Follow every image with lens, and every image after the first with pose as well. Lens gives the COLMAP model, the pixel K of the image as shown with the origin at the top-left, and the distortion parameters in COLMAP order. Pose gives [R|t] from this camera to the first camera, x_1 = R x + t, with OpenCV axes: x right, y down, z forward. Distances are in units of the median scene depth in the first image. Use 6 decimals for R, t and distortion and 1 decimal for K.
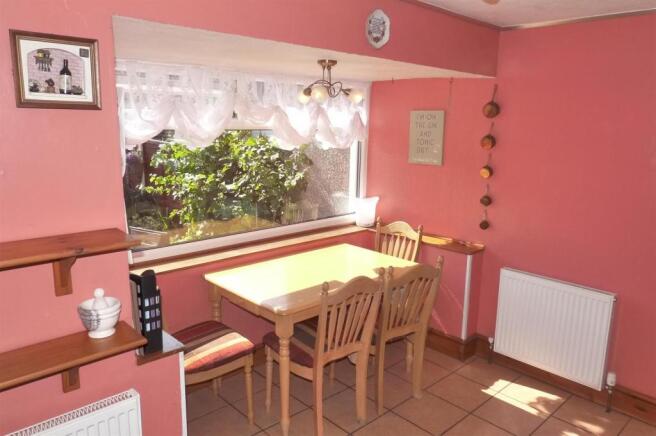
lens RADIAL K [[489.4, 0, 329.6], [0, 489.4, 218.8], [0, 0, 1]] dist [-0.025851, 0.003797]
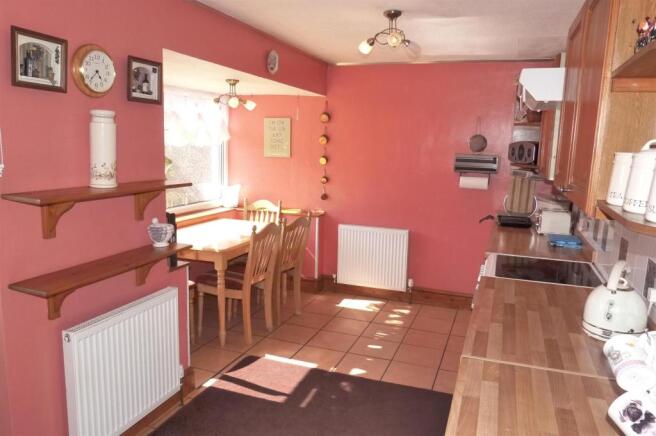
lens RADIAL K [[489.4, 0, 327.0], [0, 489.4, 218.3], [0, 0, 1]] dist [-0.025851, 0.003797]
pose [[0.899126, -0.061727, 0.433315, -0.336904], [0.076262, 0.996956, -0.016225, 0.108490], [-0.430994, 0.047634, 0.901097, -0.337663]]
